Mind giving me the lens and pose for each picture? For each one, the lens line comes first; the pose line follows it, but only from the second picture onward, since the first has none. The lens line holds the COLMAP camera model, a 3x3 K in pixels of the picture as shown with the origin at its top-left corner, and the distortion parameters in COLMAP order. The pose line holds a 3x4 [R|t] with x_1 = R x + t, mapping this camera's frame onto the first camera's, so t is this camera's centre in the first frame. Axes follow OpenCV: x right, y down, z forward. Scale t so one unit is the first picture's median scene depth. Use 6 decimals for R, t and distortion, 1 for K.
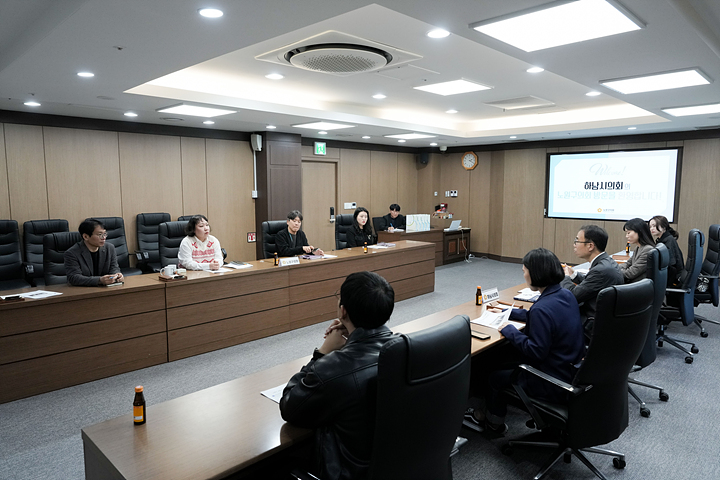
lens RADIAL K [[477.6, 0, 360.0], [0, 477.6, 240.0], [0, 0, 1]] dist [-0.002511, -0.000473]
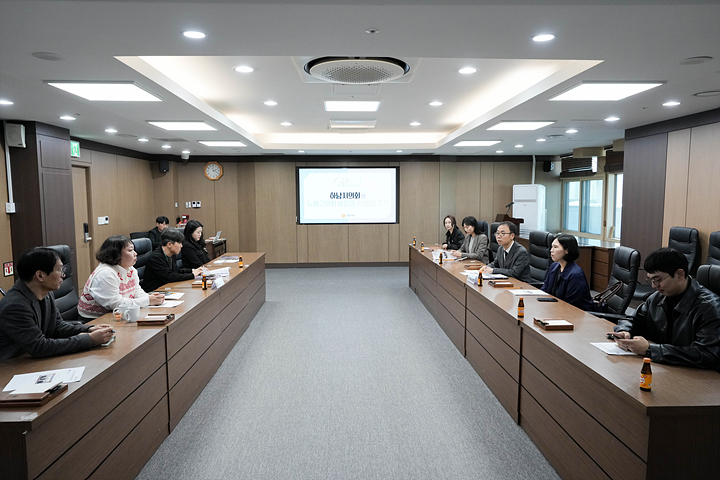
lens RADIAL K [[477.6, 0, 360.0], [0, 477.6, 240.0], [0, 0, 1]] dist [-0.002511, -0.000473]
pose [[0.692580, -0.068059, 0.718123, -0.334272], [0.086071, 0.996224, 0.011406, -0.010708], [-0.716187, 0.053910, 0.695823, 0.125054]]
